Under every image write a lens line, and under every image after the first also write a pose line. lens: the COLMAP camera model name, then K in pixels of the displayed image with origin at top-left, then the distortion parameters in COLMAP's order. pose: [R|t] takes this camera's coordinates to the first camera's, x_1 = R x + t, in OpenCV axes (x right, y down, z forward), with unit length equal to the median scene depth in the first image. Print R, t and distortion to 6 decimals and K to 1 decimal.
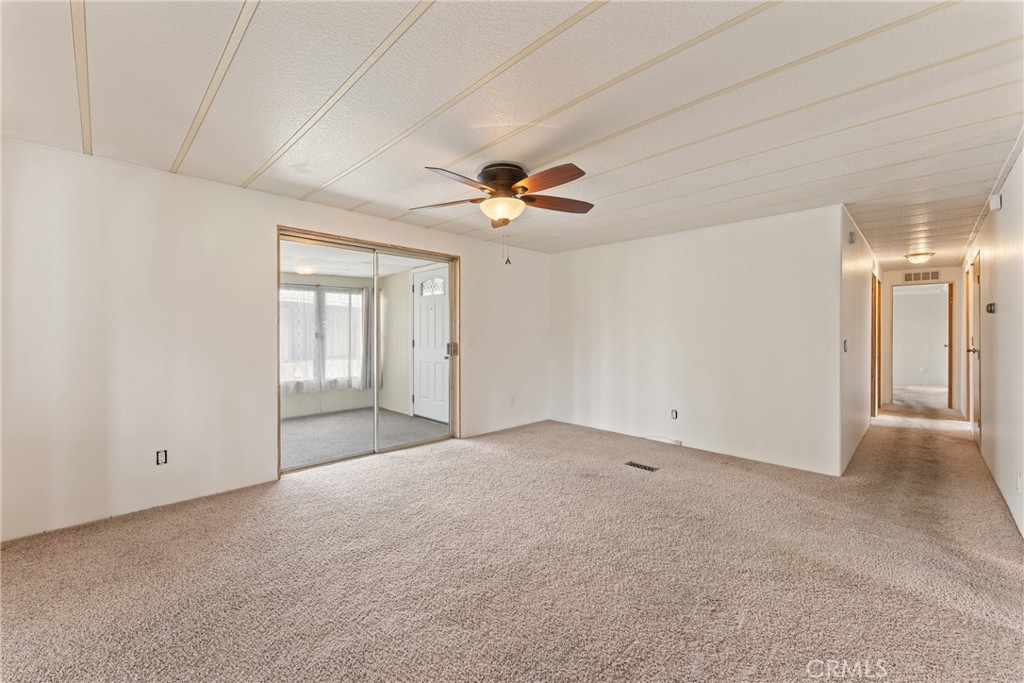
lens RADIAL K [[410.4, 0, 489.2], [0, 410.4, 325.2], [0, 0, 1]] dist [0.001402, 0.000631]
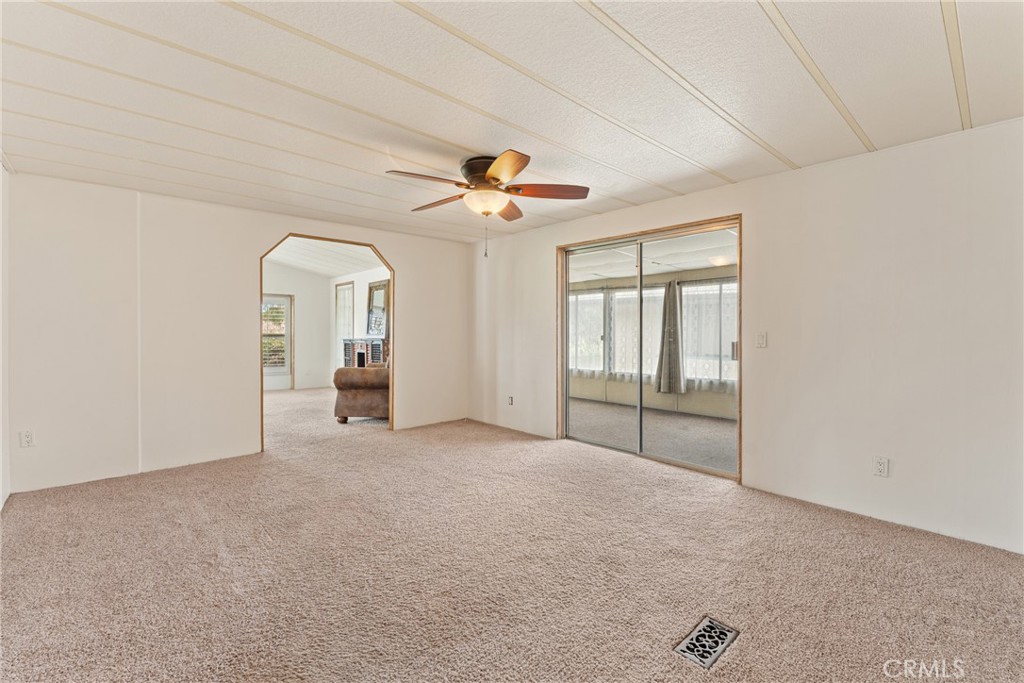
lens RADIAL K [[438.0, 0, 507.4], [0, 438.0, 333.4], [0, 0, 1]] dist [-0.002180, -0.000157]
pose [[-0.023535, 0.003948, -0.999715, 0.785366], [0.016250, 0.999862, 0.003566, 0.022735], [0.999591, -0.016162, -0.023596, 0.769960]]
